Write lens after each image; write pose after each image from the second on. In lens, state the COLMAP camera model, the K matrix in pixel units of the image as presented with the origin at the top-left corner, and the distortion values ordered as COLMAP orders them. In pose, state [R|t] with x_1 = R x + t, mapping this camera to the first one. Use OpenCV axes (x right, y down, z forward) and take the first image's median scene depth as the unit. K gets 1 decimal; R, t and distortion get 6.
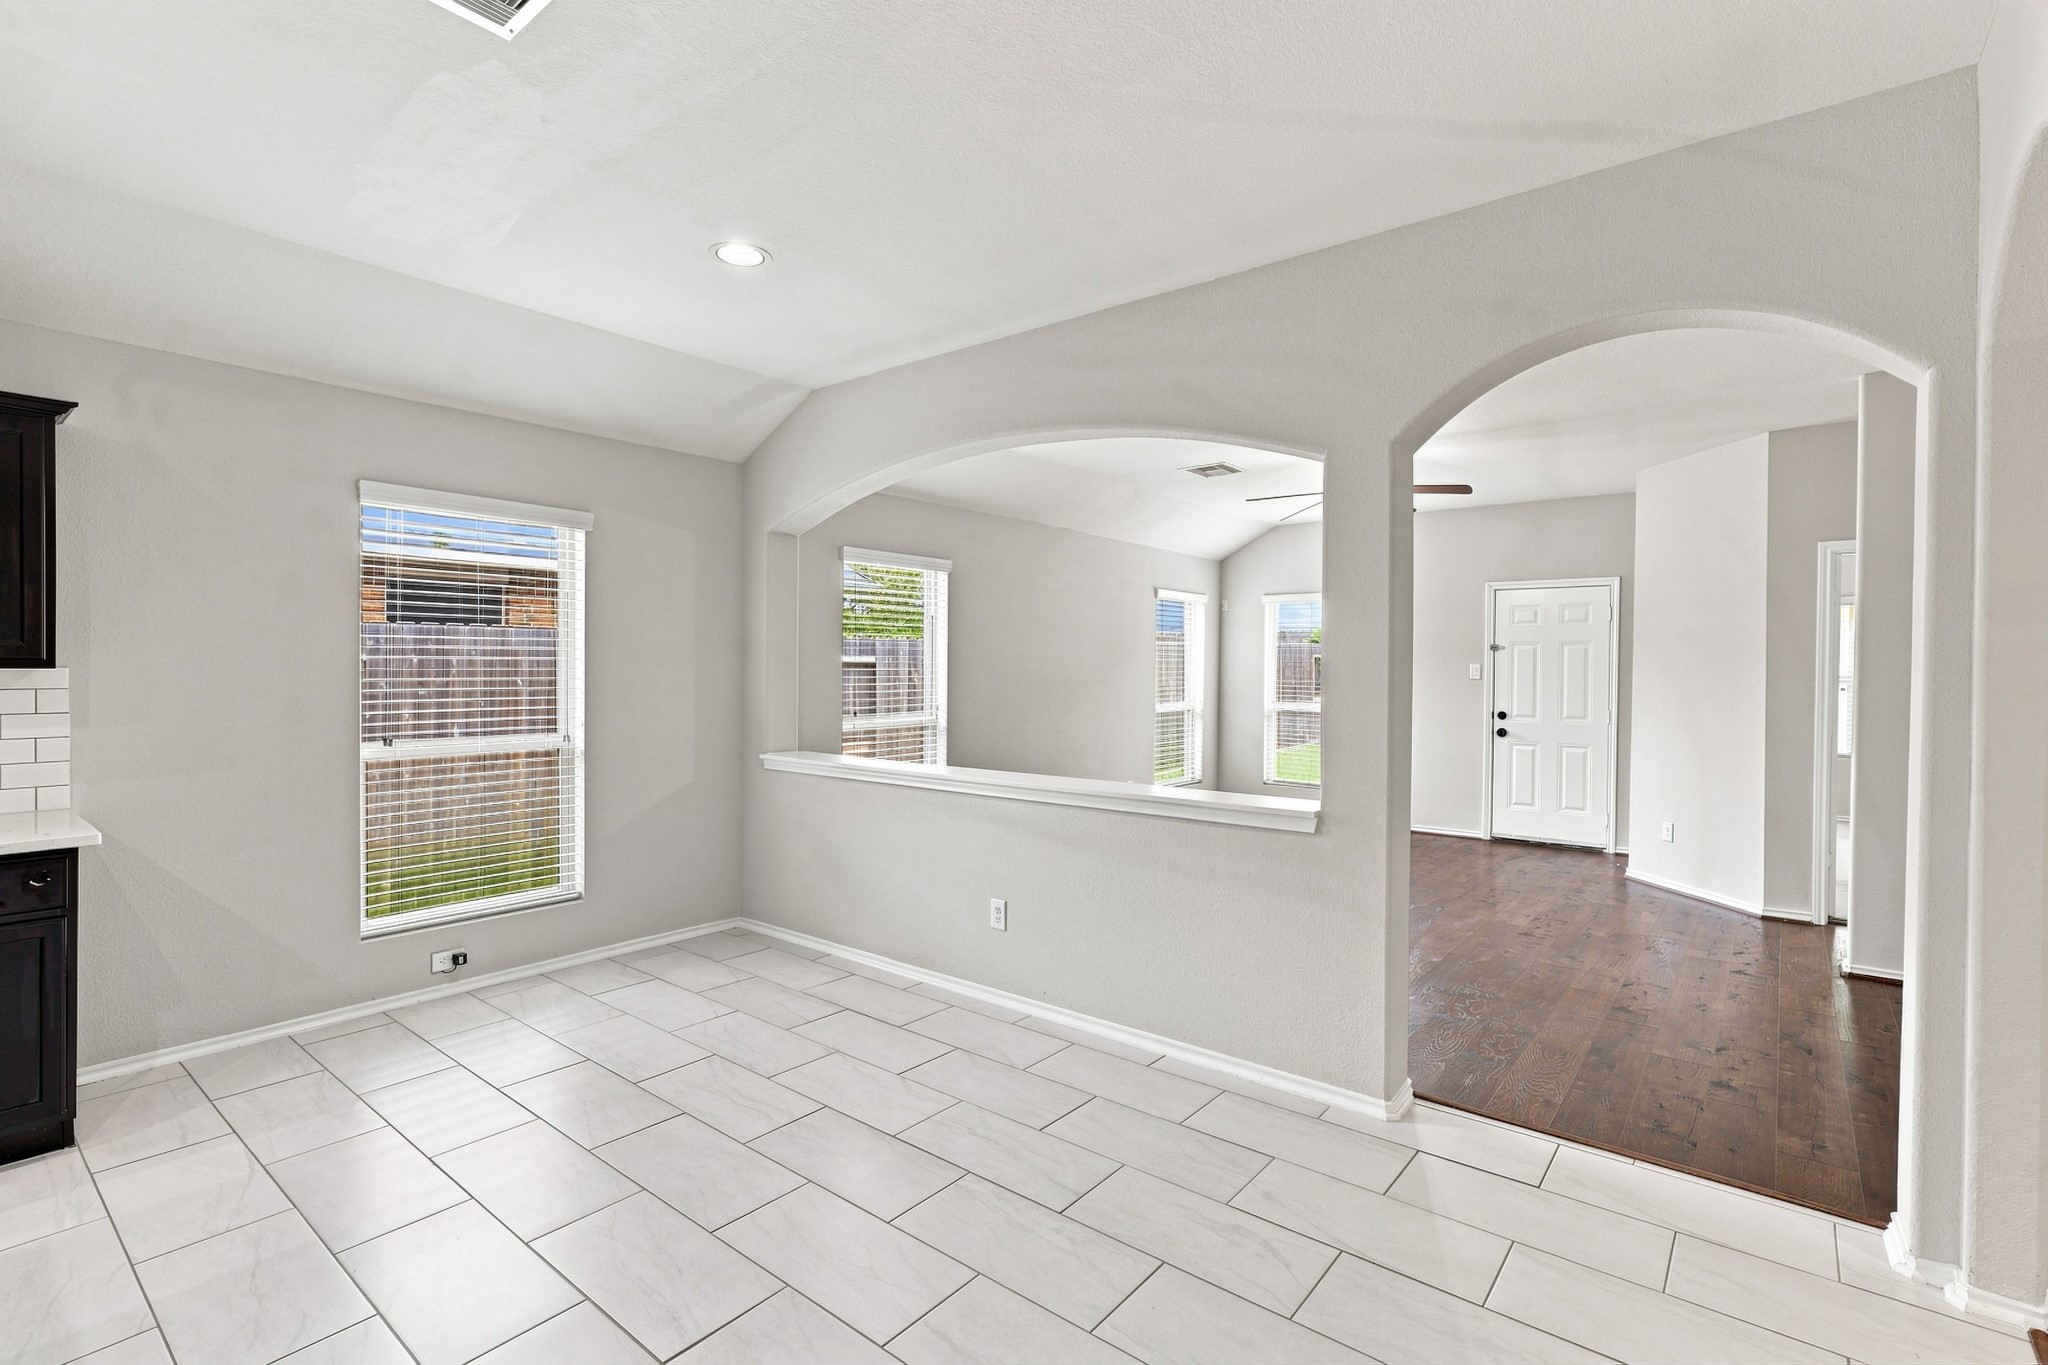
lens RADIAL K [[943.0, 0, 1014.6], [0, 943.0, 676.2], [0, 0, 1]] dist [0.000916, 0.000579]
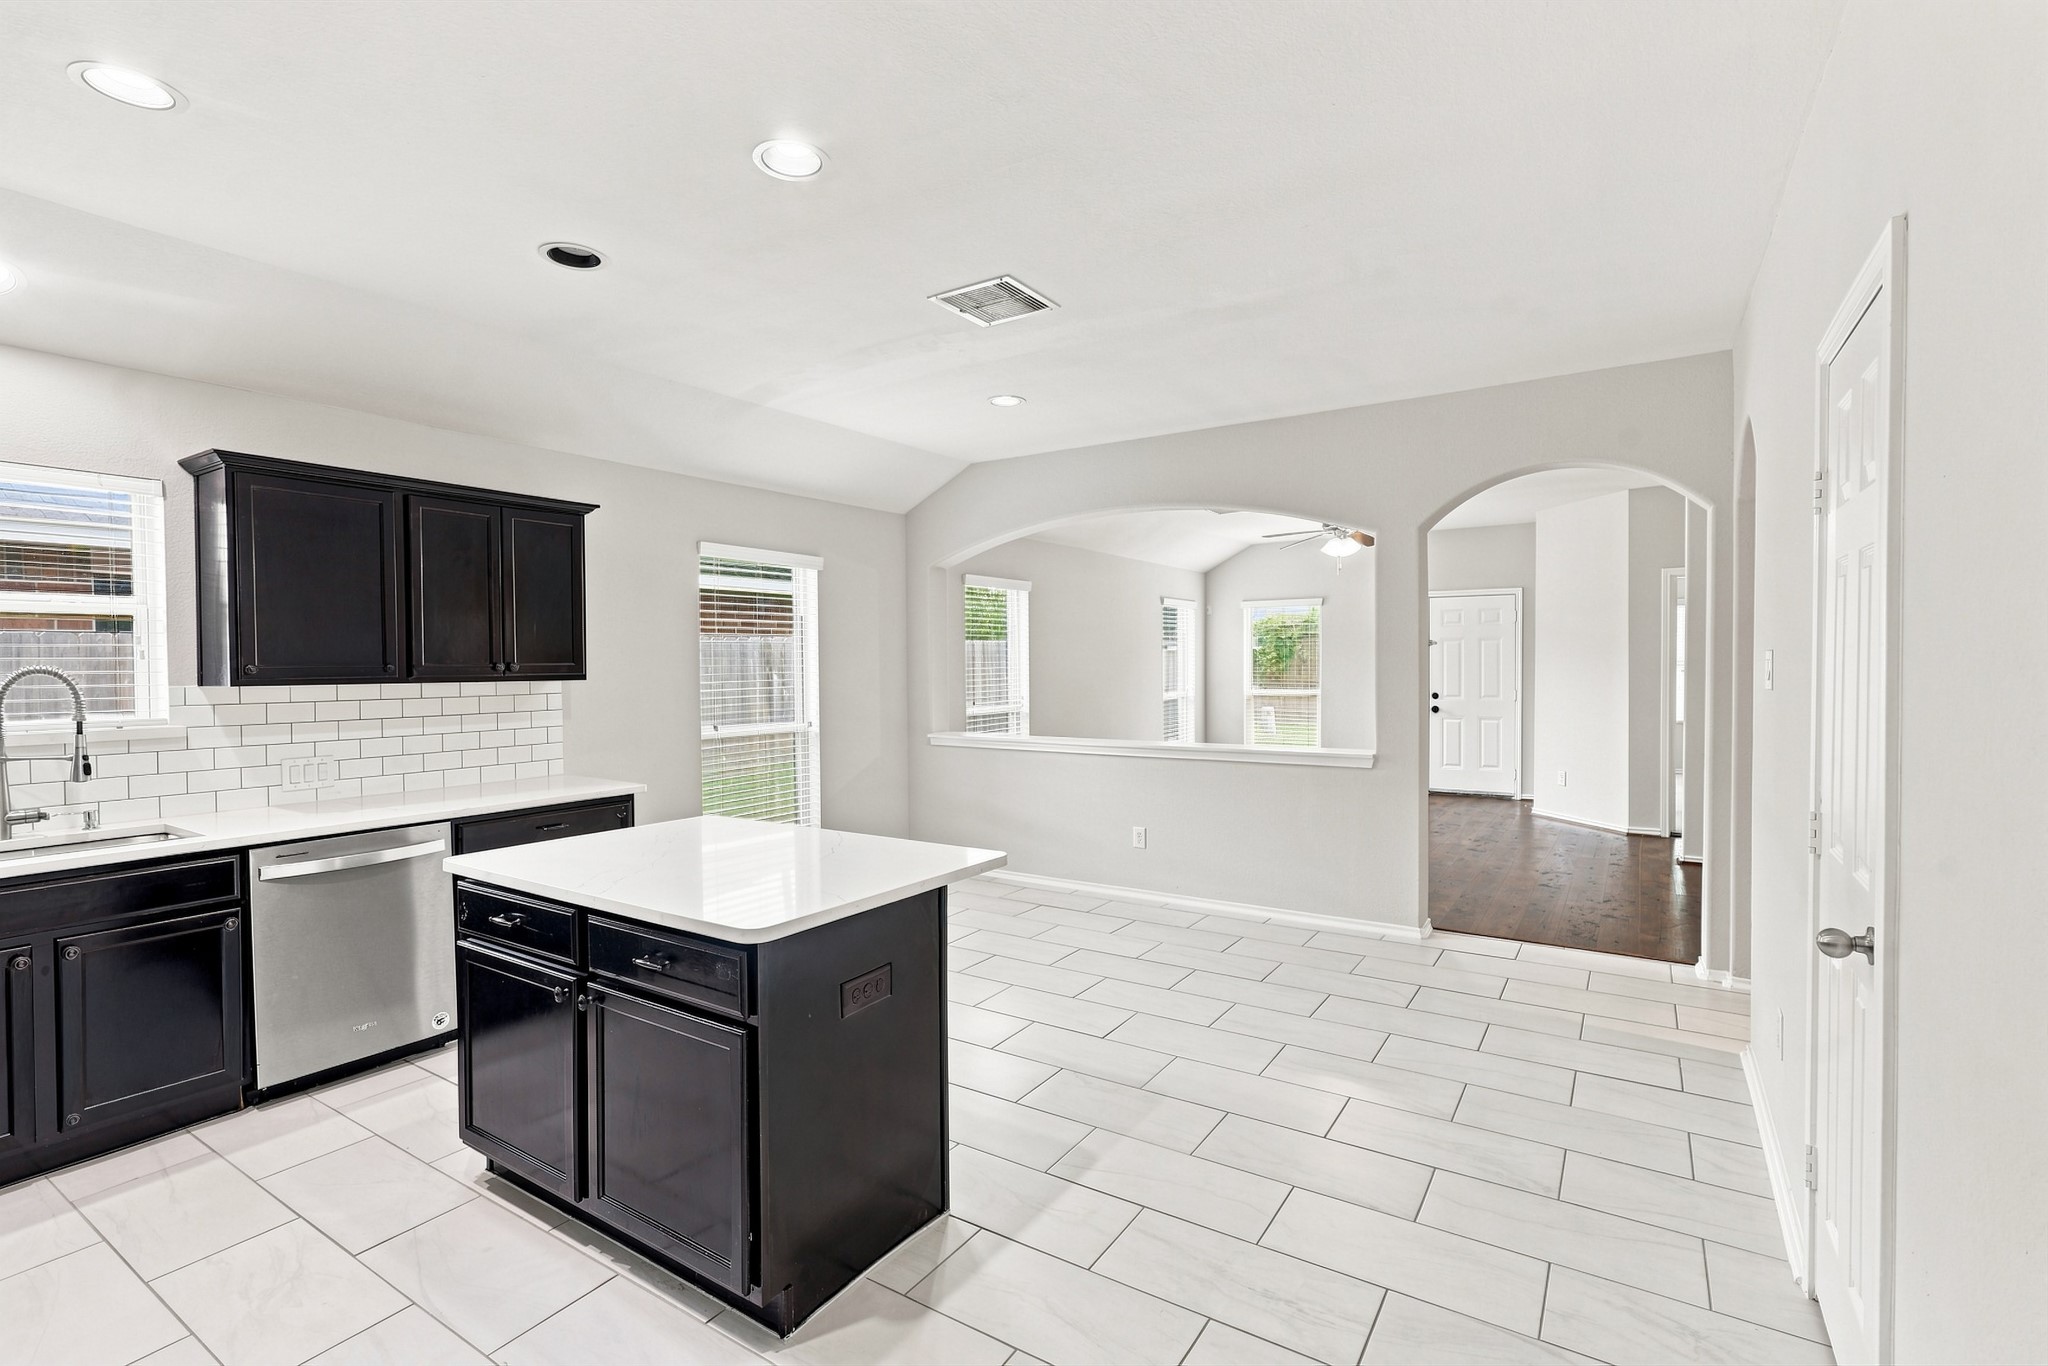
lens RADIAL K [[943.0, 0, 1014.6], [0, 943.0, 676.7], [0, 0, 1]] dist [0.000916, 0.000579]
pose [[0.994748, -0.017593, 0.100835, -0.279380], [0.016743, 0.999817, 0.009268, -0.008987], [-0.100979, -0.007531, 0.994860, -0.335832]]
